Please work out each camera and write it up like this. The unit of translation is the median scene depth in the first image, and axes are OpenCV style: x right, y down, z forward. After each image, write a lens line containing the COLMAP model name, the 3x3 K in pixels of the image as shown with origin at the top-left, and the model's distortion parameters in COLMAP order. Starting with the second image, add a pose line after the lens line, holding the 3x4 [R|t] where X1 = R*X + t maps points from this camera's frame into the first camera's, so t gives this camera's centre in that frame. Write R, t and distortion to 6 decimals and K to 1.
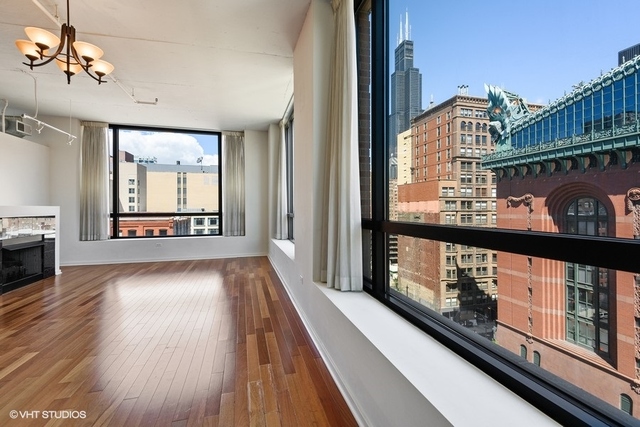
lens RADIAL K [[295.6, 0, 320.4], [0, 295.6, 206.4], [0, 0, 1]] dist [0.018788, -0.000316]
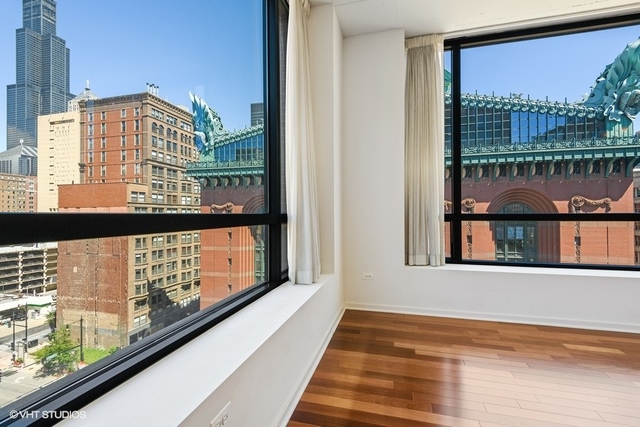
lens RADIAL K [[291.8, 0, 321.5], [0, 291.8, 211.2], [0, 0, 1]] dist [0.022260, -0.008404]
pose [[0.496906, 0.011436, 0.867729, -0.061842], [-0.002276, 0.999927, -0.011875, 0.002307], [-0.867802, 0.003925, 0.496895, 0.088864]]
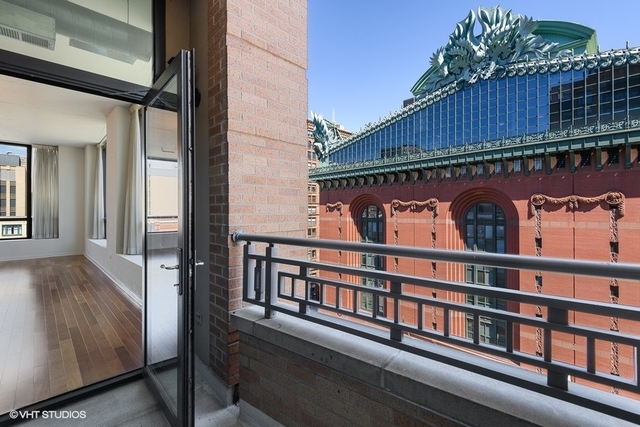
lens RADIAL K [[291.8, 0, 321.5], [0, 291.8, 211.2], [0, 0, 1]] dist [0.022260, -0.008404]
pose [[0.876405, 0.003409, 0.481563, 0.008985], [-0.004561, 0.999989, 0.001221, -0.001061], [-0.481553, -0.003266, 0.876411, -0.052334]]
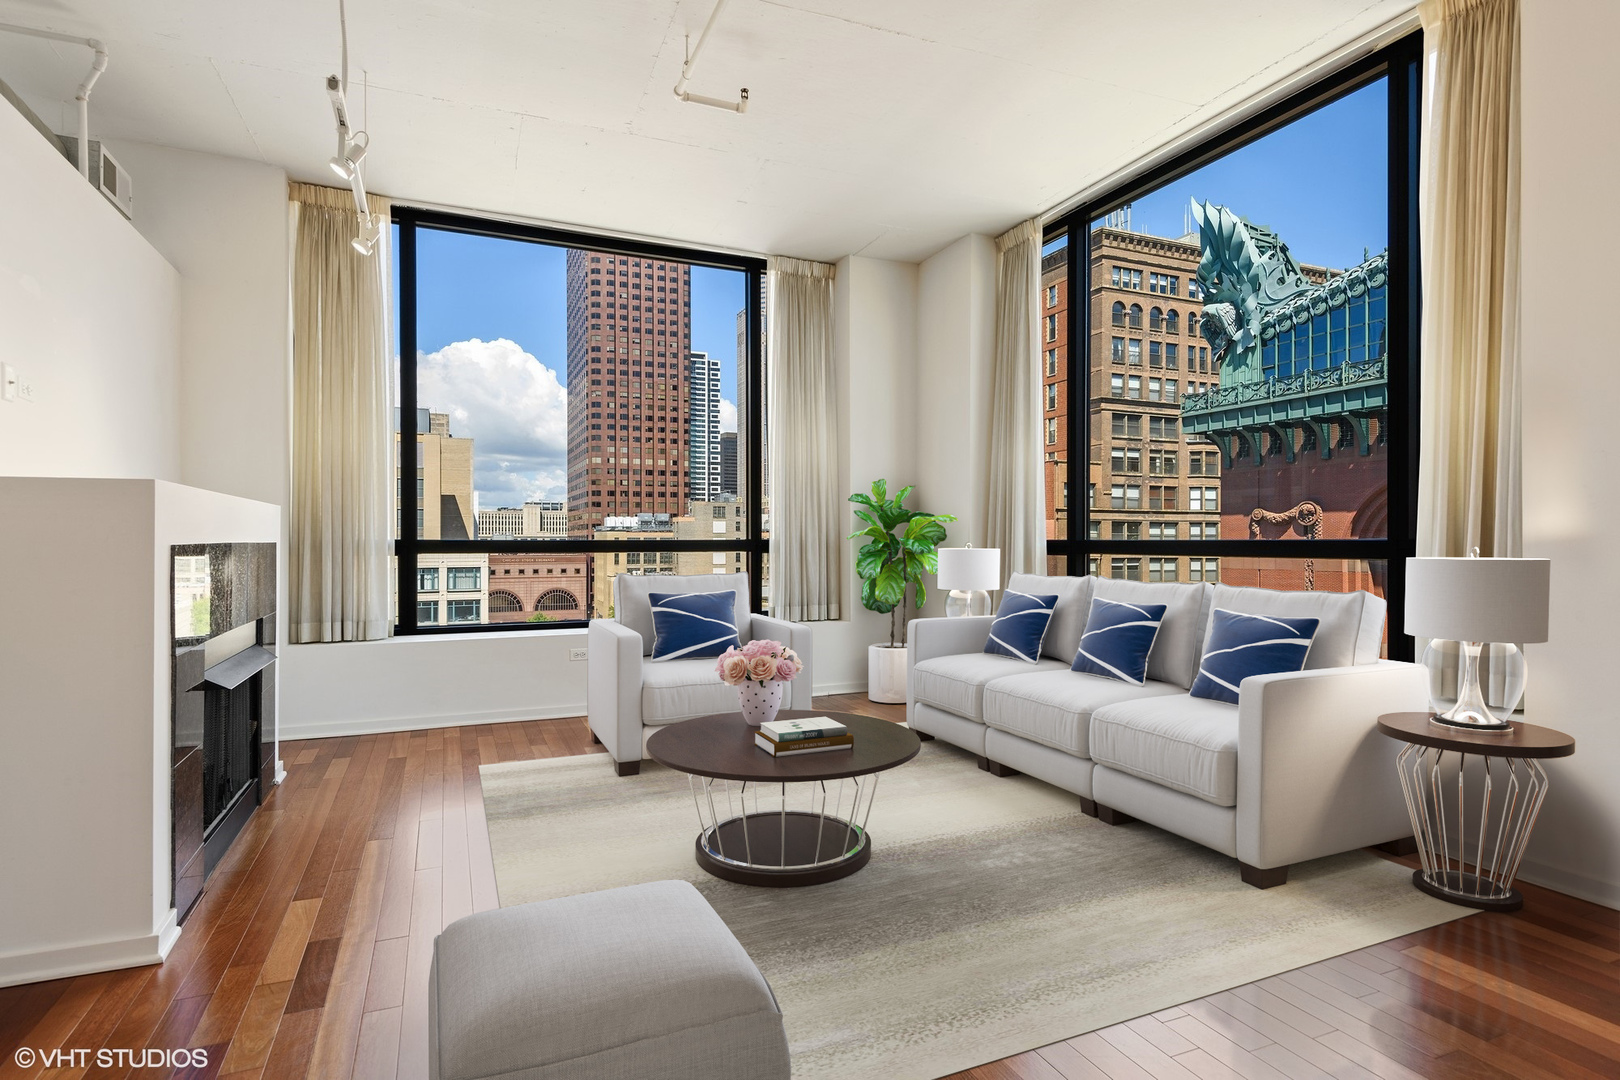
lens RADIAL K [[851.9, 0, 810.0], [0, 851.9, 540.0], [0, 0, 1]] dist [0.032064, 0.000016]
pose [[0.989681, 0.002820, 0.143263, -0.043594], [-0.003404, 0.999987, 0.003832, 0.001848], [-0.143250, -0.004281, 0.989677, 0.018264]]
